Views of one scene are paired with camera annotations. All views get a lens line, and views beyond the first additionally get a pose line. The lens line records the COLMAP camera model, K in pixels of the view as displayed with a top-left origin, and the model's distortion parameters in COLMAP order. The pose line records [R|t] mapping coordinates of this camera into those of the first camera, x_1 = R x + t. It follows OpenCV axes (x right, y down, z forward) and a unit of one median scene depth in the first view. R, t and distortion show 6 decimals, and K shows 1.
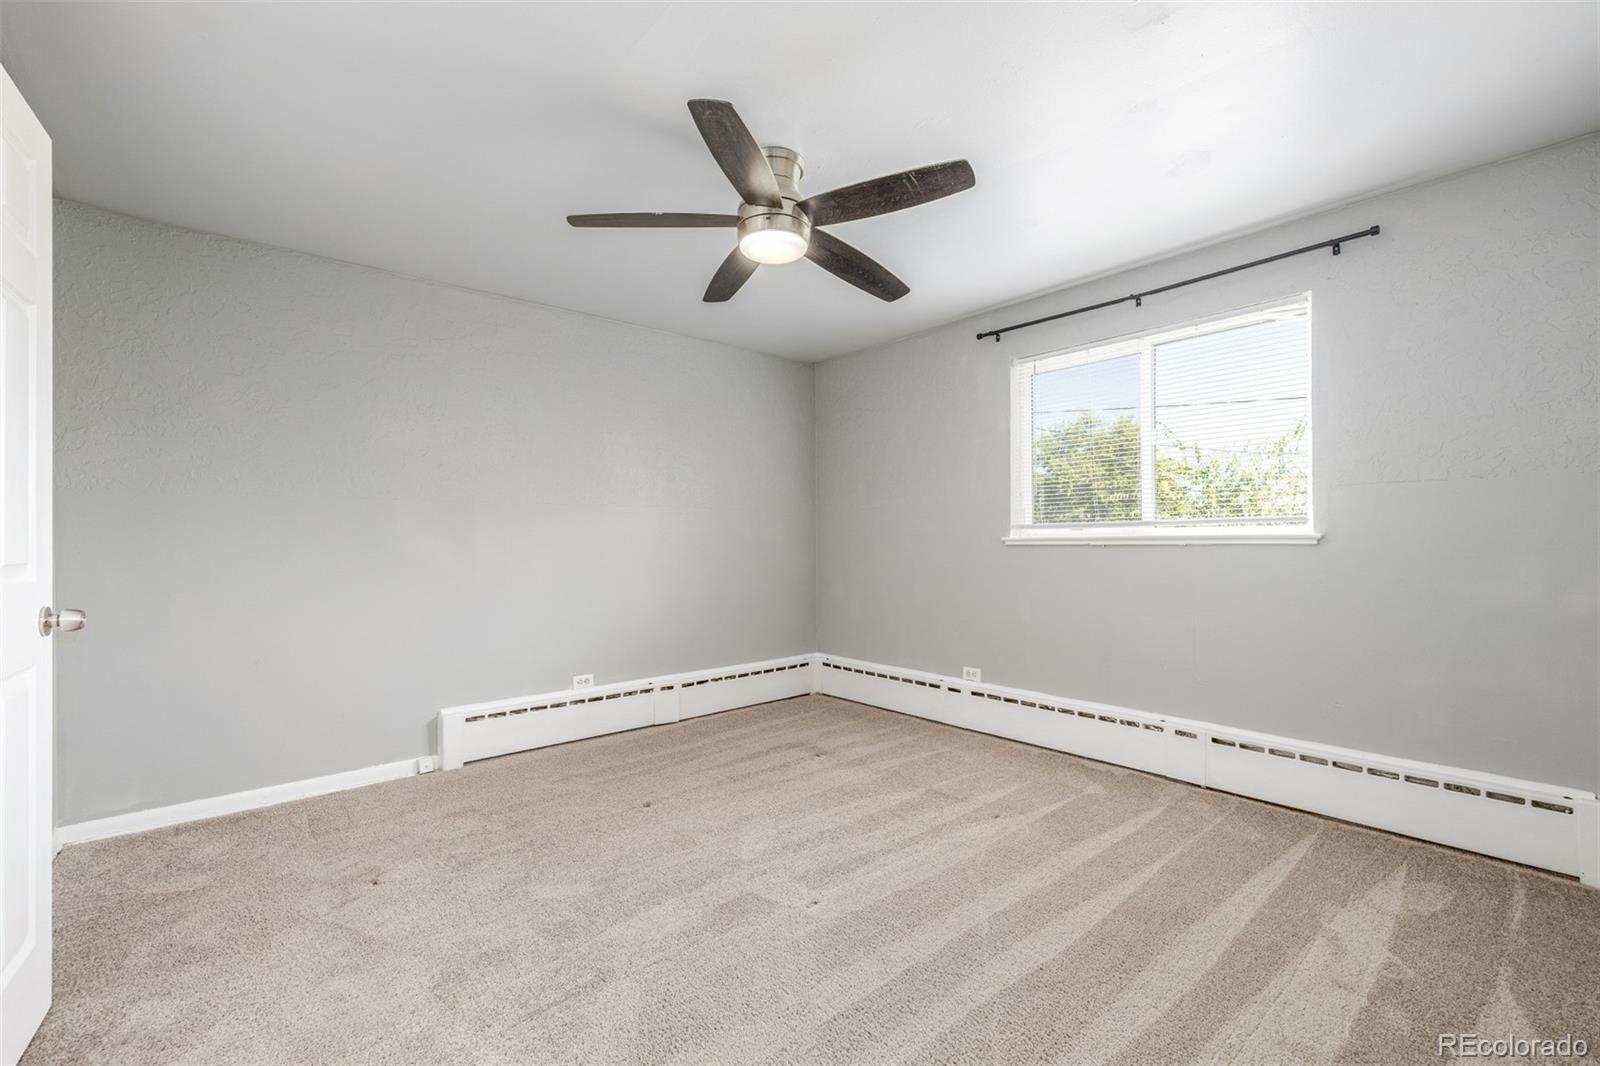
lens RADIAL K [[664.4, 0, 791.3], [0, 664.4, 543.9], [0, 0, 1]] dist [0.002005, 0.000208]
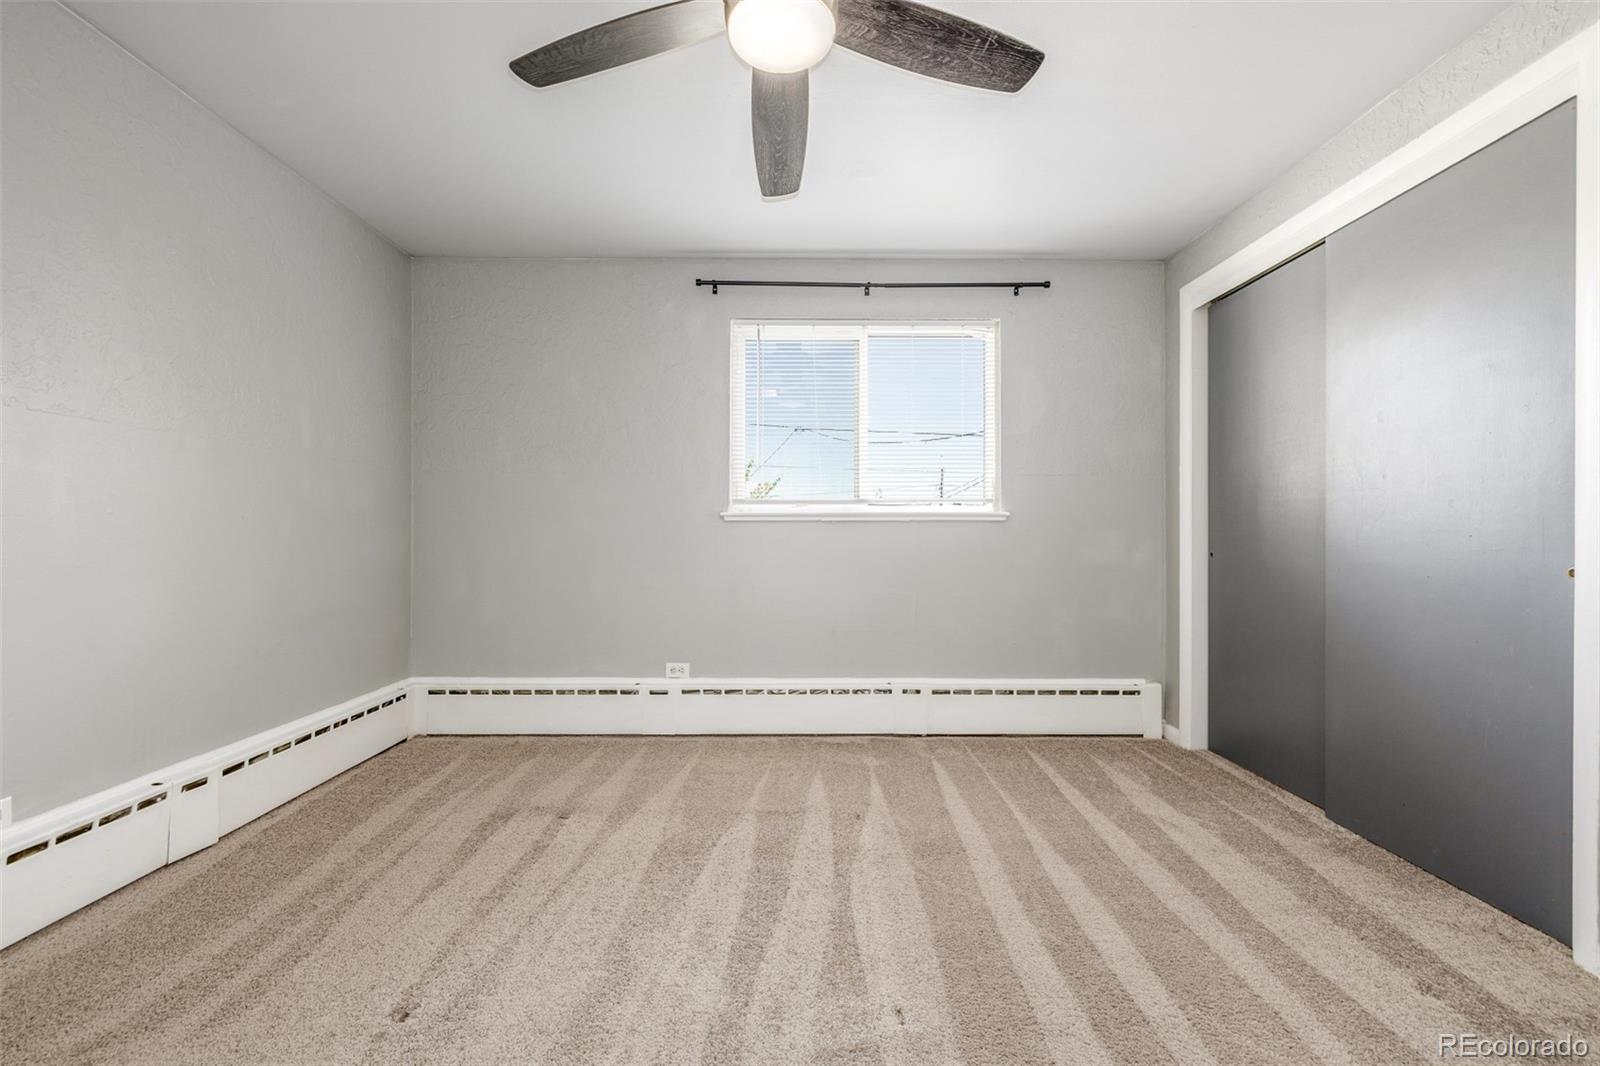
lens RADIAL K [[664.4, 0, 801.0], [0, 664.4, 538.1], [0, 0, 1]] dist [0.002005, 0.000208]
pose [[0.654868, 0.004878, 0.755727, -0.318182], [-0.003913, 0.999988, -0.003064, 0.029821], [-0.755733, -0.000950, 0.654879, 0.359318]]
